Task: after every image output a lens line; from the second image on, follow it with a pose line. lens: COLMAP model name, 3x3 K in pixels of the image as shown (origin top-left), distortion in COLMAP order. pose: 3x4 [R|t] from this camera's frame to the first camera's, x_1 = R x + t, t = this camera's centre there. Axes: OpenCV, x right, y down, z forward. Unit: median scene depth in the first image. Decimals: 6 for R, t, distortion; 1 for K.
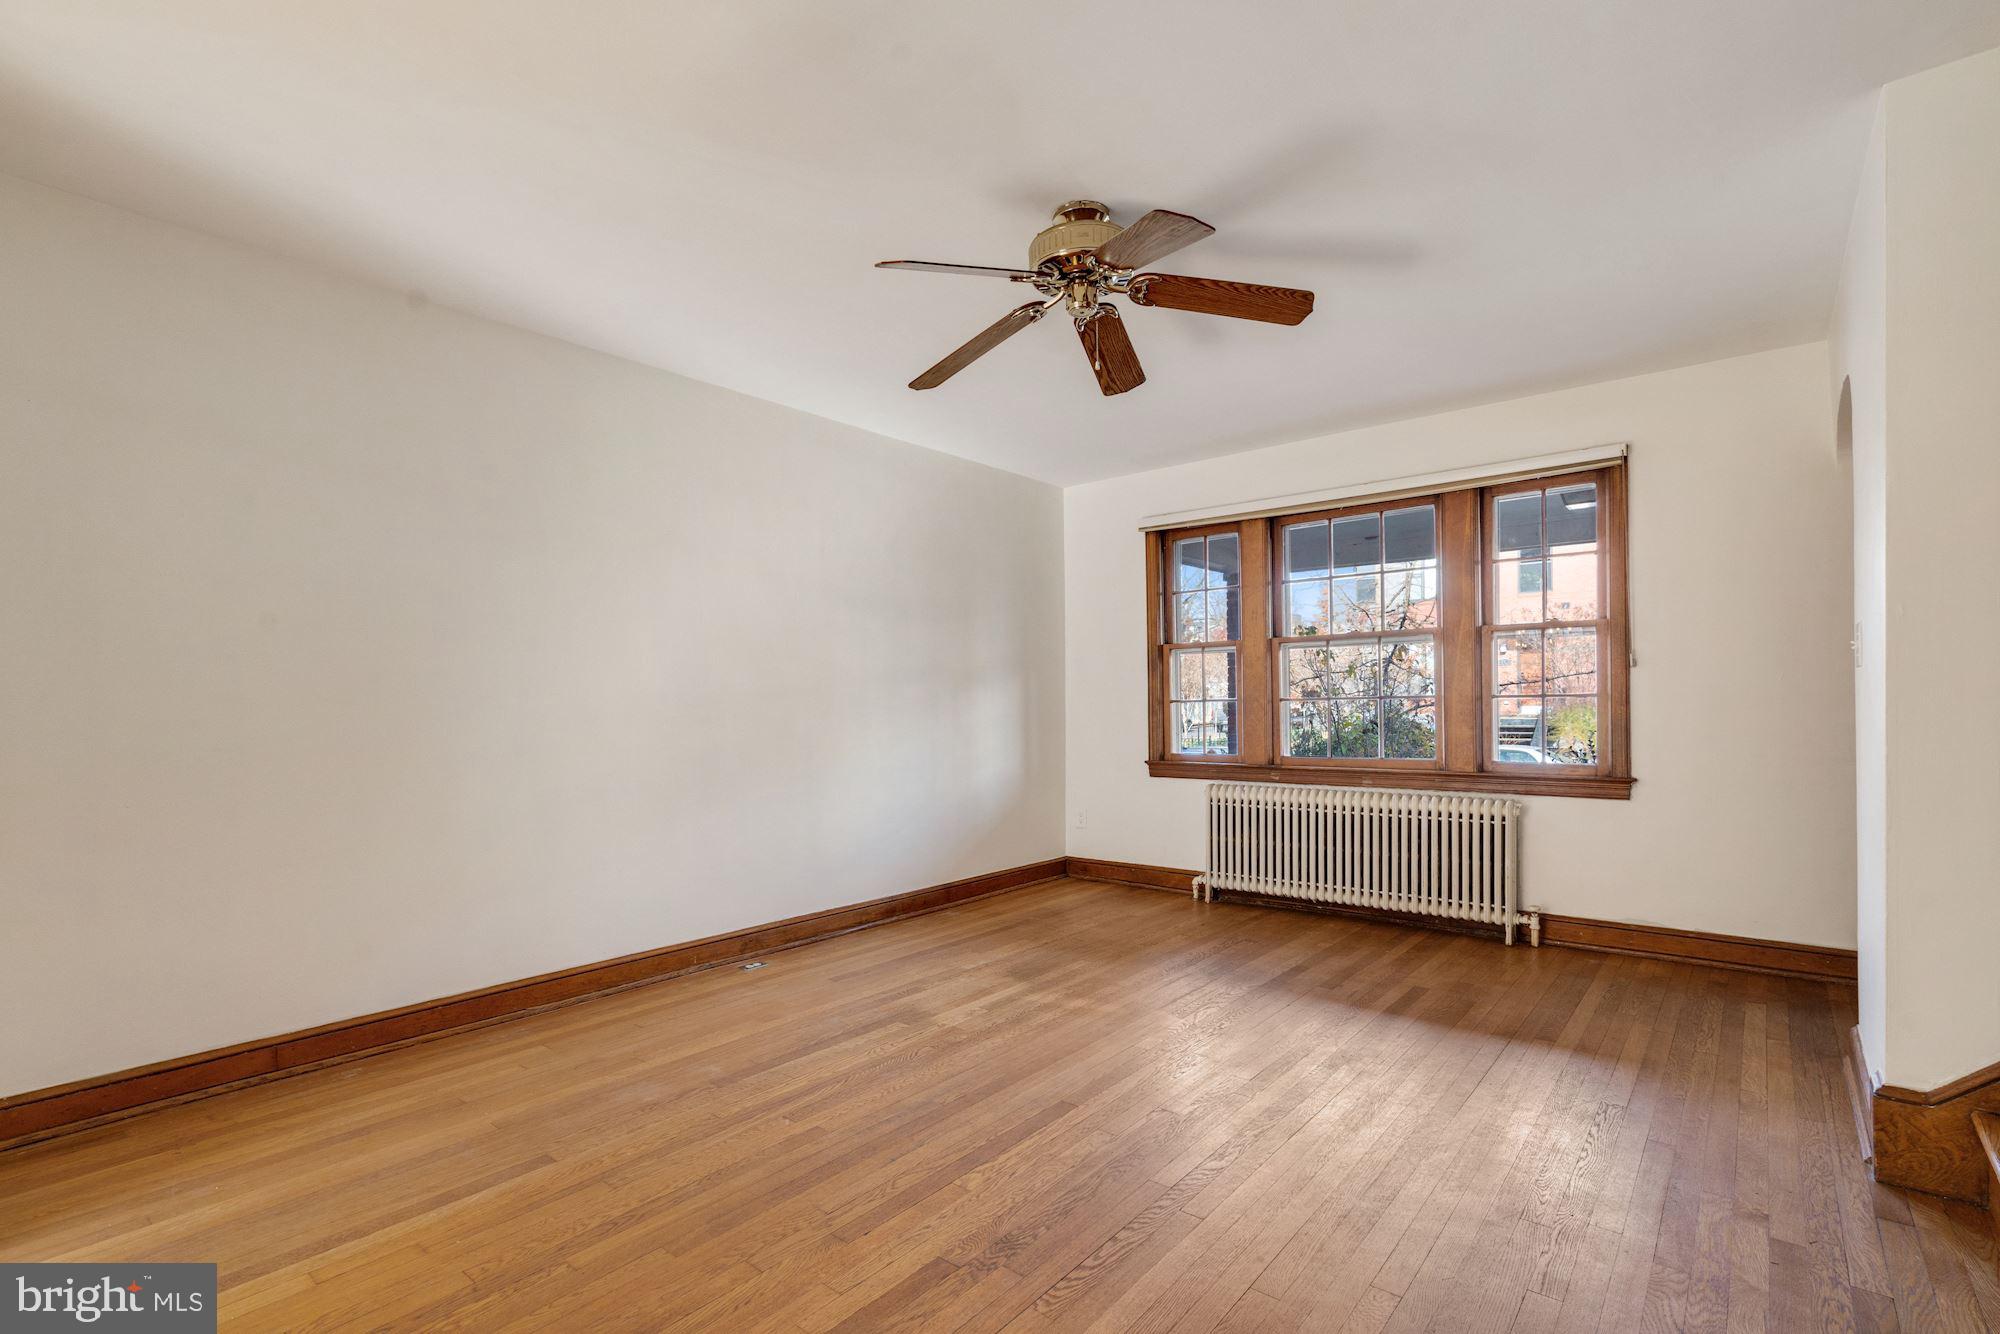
lens RADIAL K [[918.6, 0, 992.6], [0, 918.6, 715.0], [0, 0, 1]] dist [0.000645, 0.000176]
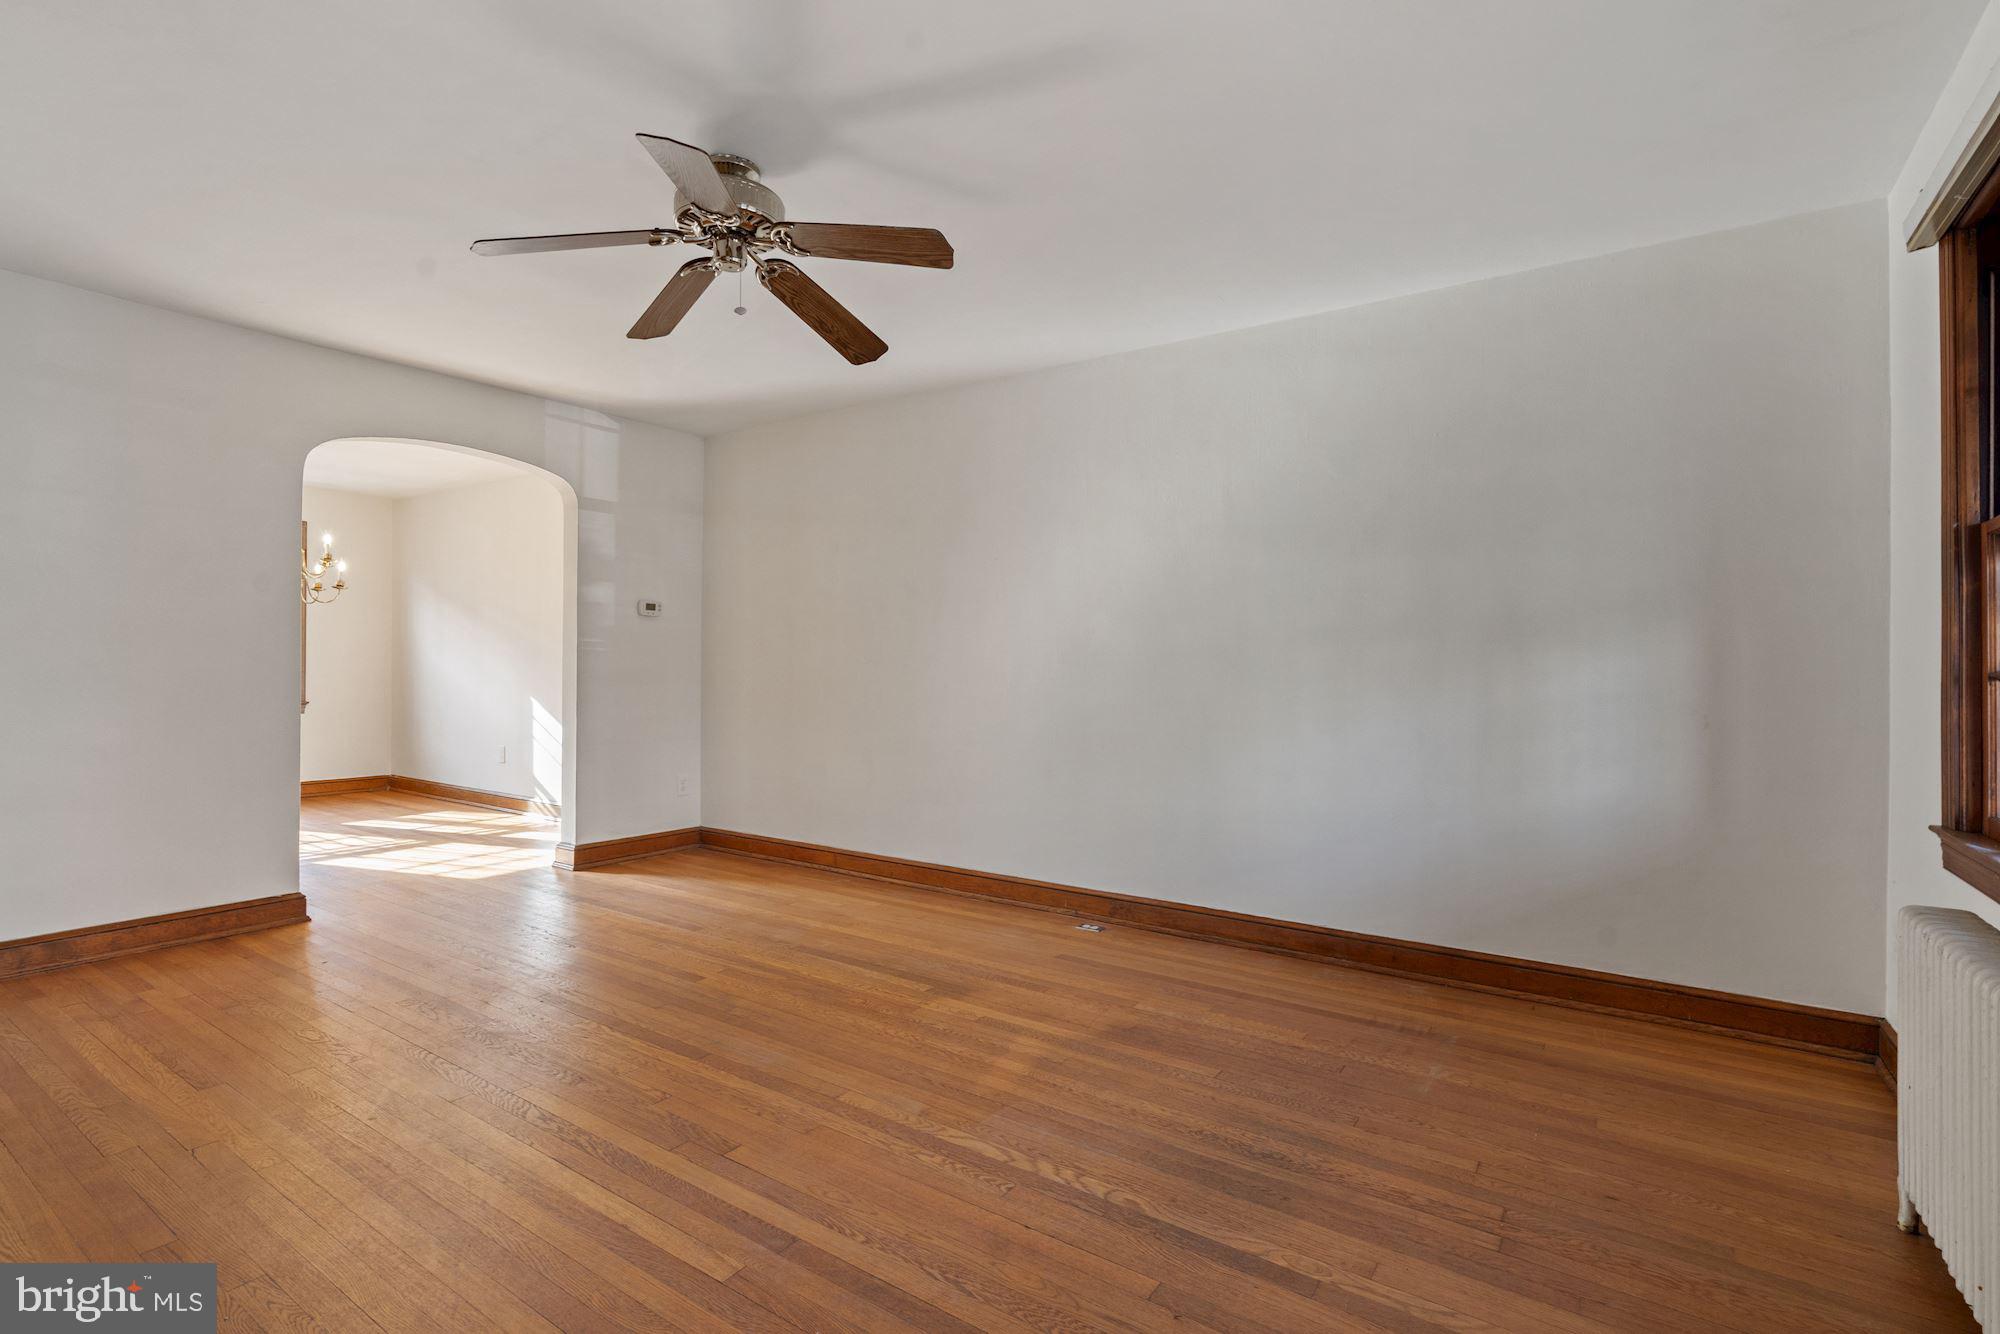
lens RADIAL K [[936.6, 0, 990.9], [0, 936.6, 672.1], [0, 0, 1]] dist [-0.000345, 0.000645]
pose [[0.091436, 0.013321, -0.995722, 0.786722], [-0.022181, 0.999690, 0.011337, -0.016150], [0.995564, 0.021049, 0.091703, 0.834466]]
